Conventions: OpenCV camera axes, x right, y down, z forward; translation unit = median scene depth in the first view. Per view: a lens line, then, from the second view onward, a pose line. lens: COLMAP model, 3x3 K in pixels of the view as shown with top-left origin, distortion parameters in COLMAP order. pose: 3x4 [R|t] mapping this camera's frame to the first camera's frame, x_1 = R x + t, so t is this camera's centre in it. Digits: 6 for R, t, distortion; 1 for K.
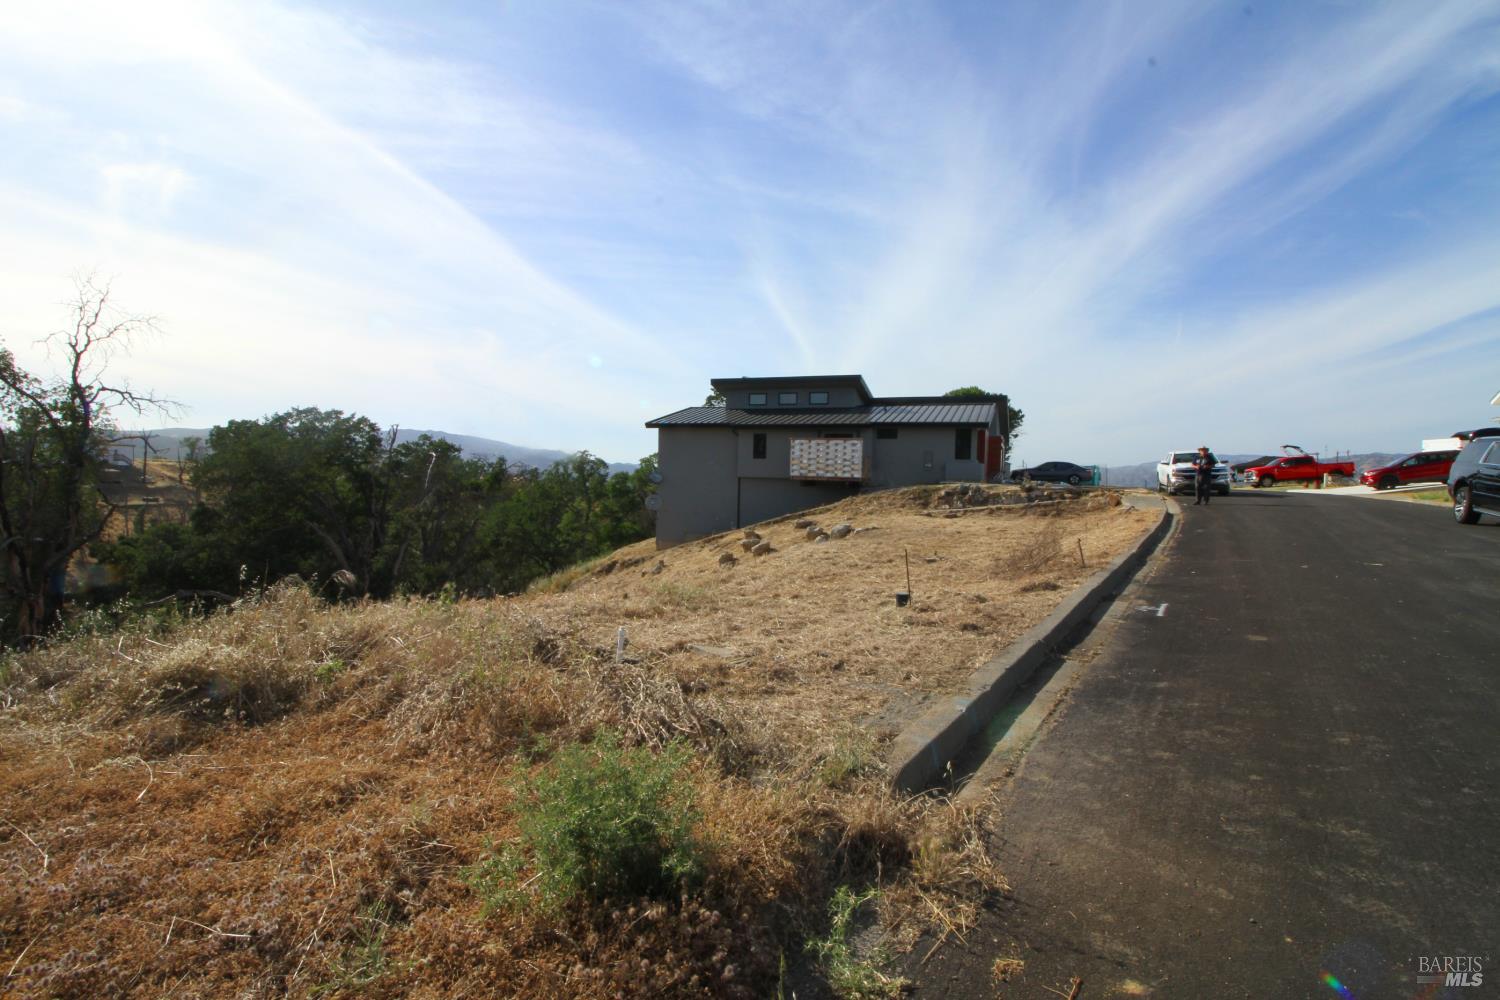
lens RADIAL K [[705.3, 0, 750.0], [0, 705.3, 500.0], [0, 0, 1]] dist [0.005322, -0.017196]
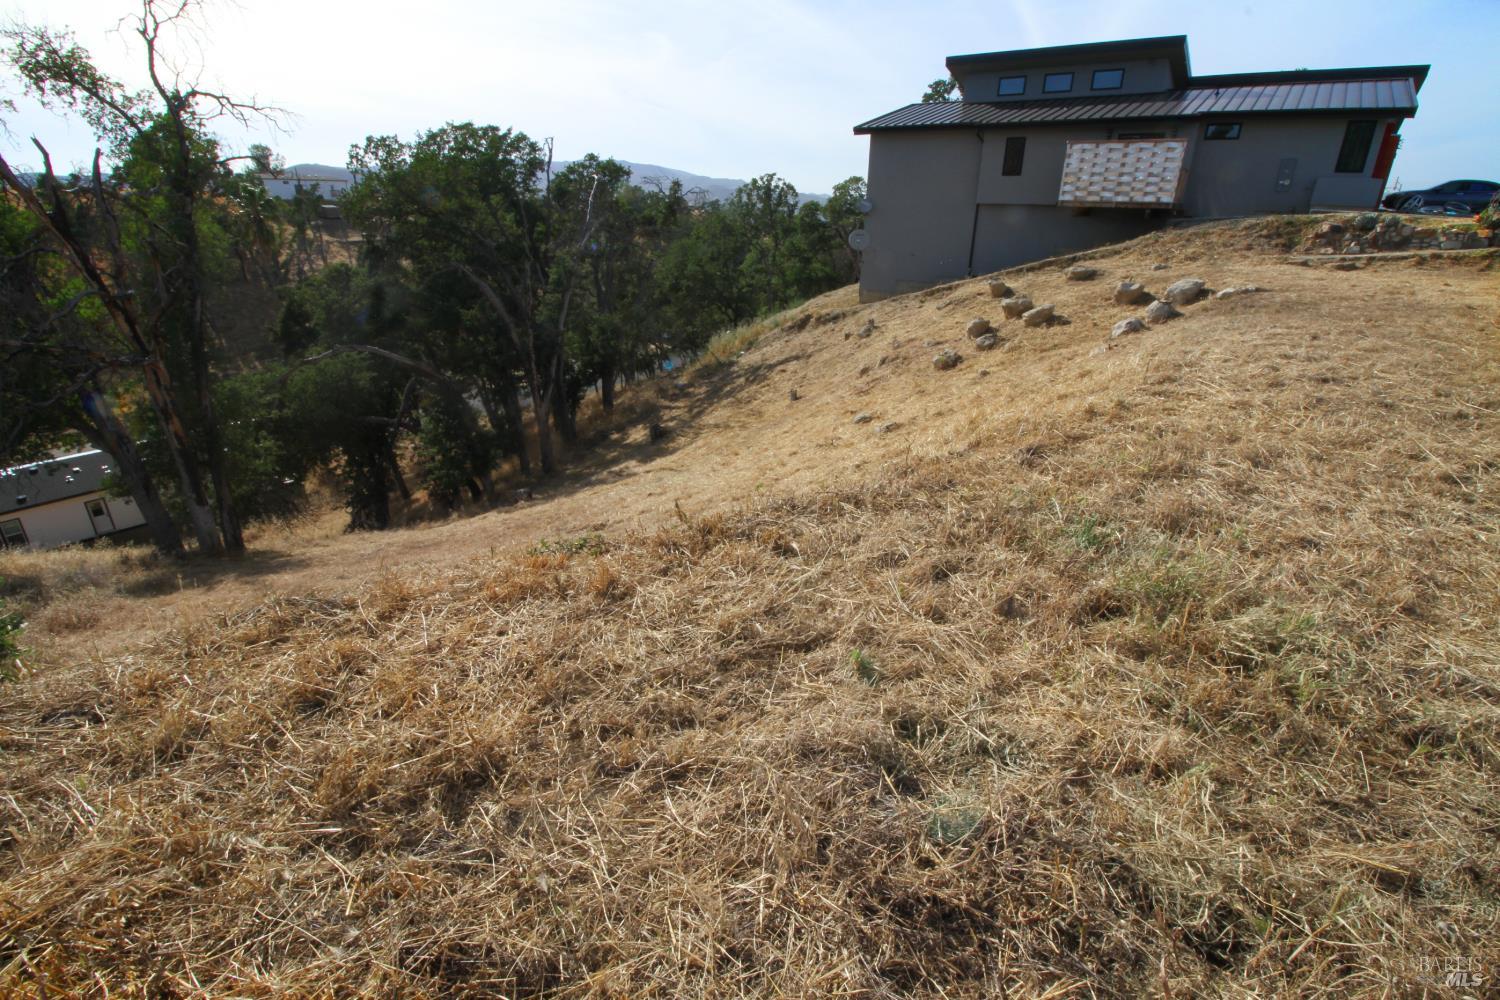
lens RADIAL K [[705.3, 0, 750.0], [0, 705.3, 500.0], [0, 0, 1]] dist [0.005322, -0.017196]
pose [[0.968563, 0.086907, -0.233095, -0.051817], [0.000571, 0.936214, 0.351429, -0.001716], [0.248768, -0.340514, 0.906733, 0.174801]]
